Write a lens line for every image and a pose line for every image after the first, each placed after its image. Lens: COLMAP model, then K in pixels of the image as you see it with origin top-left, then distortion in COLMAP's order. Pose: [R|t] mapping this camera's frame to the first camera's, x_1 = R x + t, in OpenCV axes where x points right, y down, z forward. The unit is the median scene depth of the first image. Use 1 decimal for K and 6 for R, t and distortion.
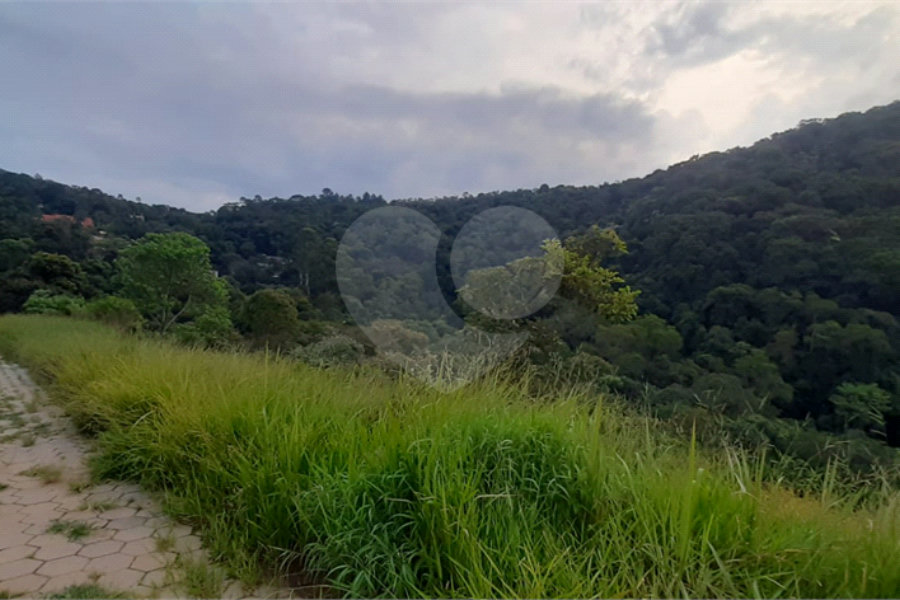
lens RADIAL K [[568.8, 0, 449.4], [0, 568.8, 289.5], [0, 0, 1]] dist [0.009736, -0.016576]
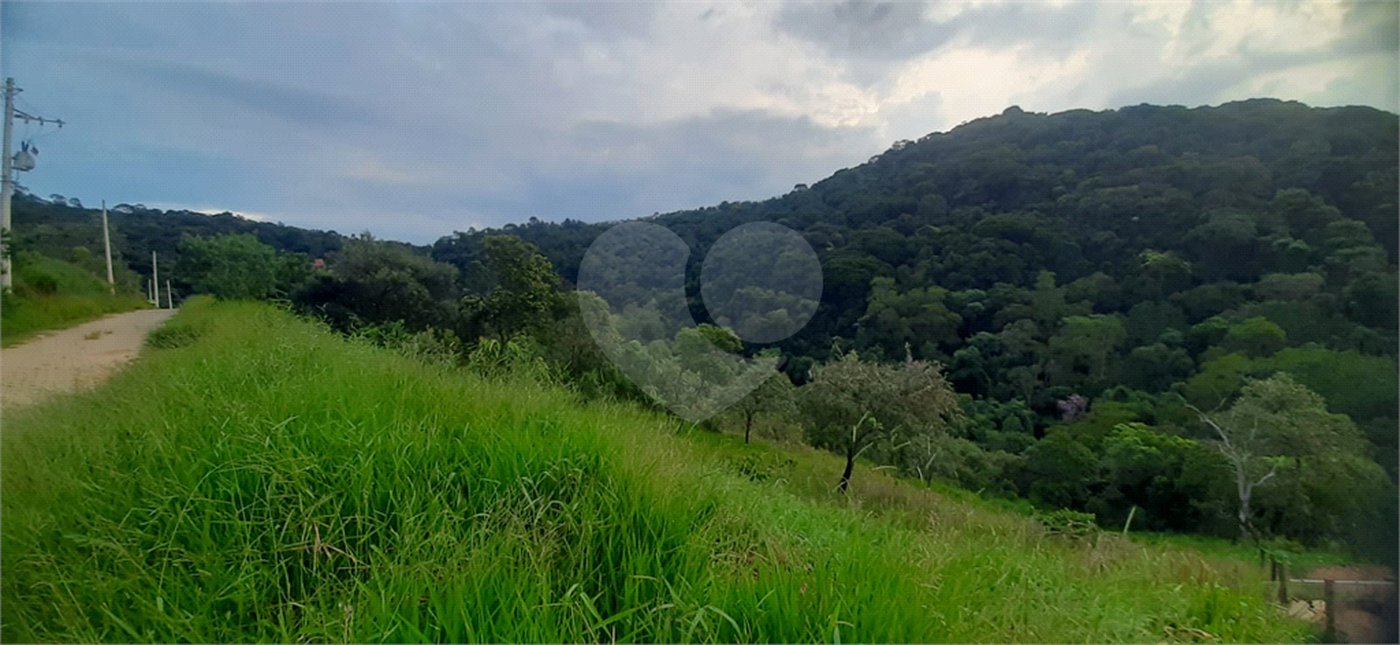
lens RADIAL K [[613.5, 0, 694.9], [0, 613.5, 315.4], [0, 0, 1]] dist [-0.001364, -0.004849]
pose [[0.993429, -0.046106, -0.104750, 0.200424], [0.048381, 0.998643, 0.019282, -0.001085], [0.103718, -0.024223, 0.994312, -0.115292]]
